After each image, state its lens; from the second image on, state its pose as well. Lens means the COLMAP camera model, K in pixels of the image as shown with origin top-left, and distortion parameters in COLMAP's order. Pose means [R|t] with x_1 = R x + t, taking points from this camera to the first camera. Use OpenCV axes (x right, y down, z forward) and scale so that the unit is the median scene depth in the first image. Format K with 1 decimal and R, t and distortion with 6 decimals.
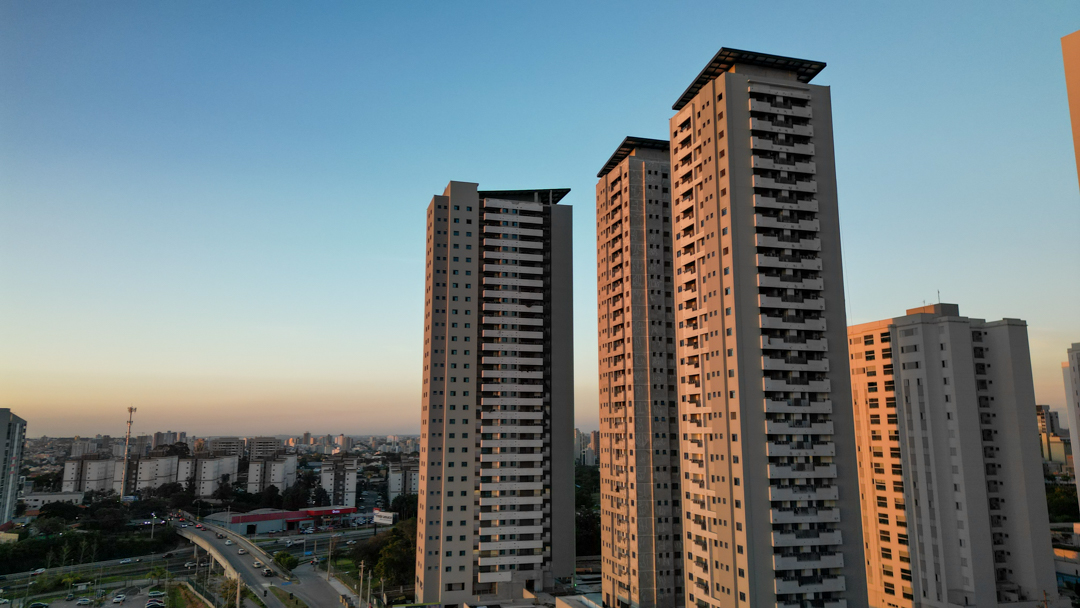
lens RADIAL K [[747.3, 0, 540.4], [0, 747.3, 282.3], [0, 0, 1]] dist [0.085134, -0.088968]
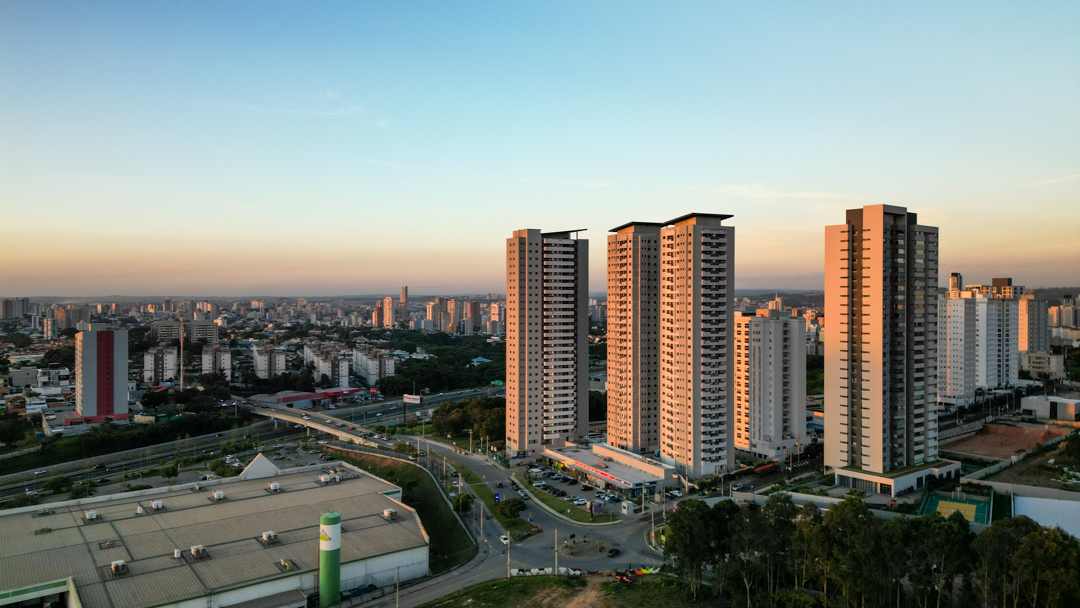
lens RADIAL K [[747.3, 0, 540.4], [0, 747.3, 282.3], [0, 0, 1]] dist [0.085134, -0.088968]
pose [[0.983146, 0.002621, 0.182802, -0.516918], [-0.035596, 0.983506, 0.177340, -0.408809], [-0.179322, -0.180858, 0.967023, -0.948301]]
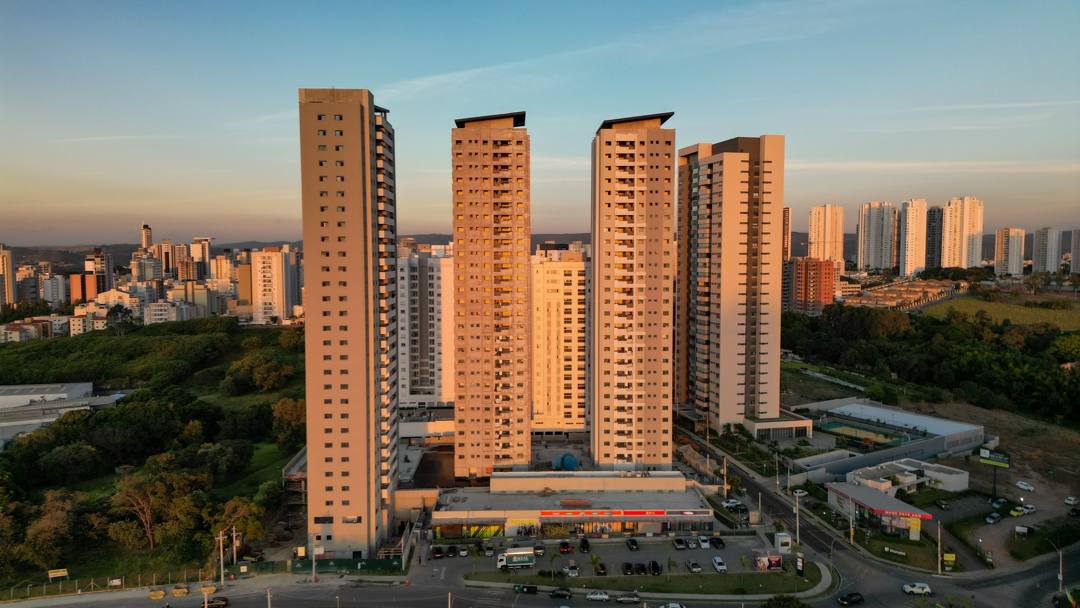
lens RADIAL K [[746.3, 0, 535.4], [0, 746.3, 300.0], [0, 0, 1]] dist [0.084145, -0.086704]
pose [[0.268346, -0.064427, 0.961166, -1.162249], [-0.186230, 0.975469, 0.117380, -0.043491], [-0.945150, -0.210496, 0.249765, 0.672585]]
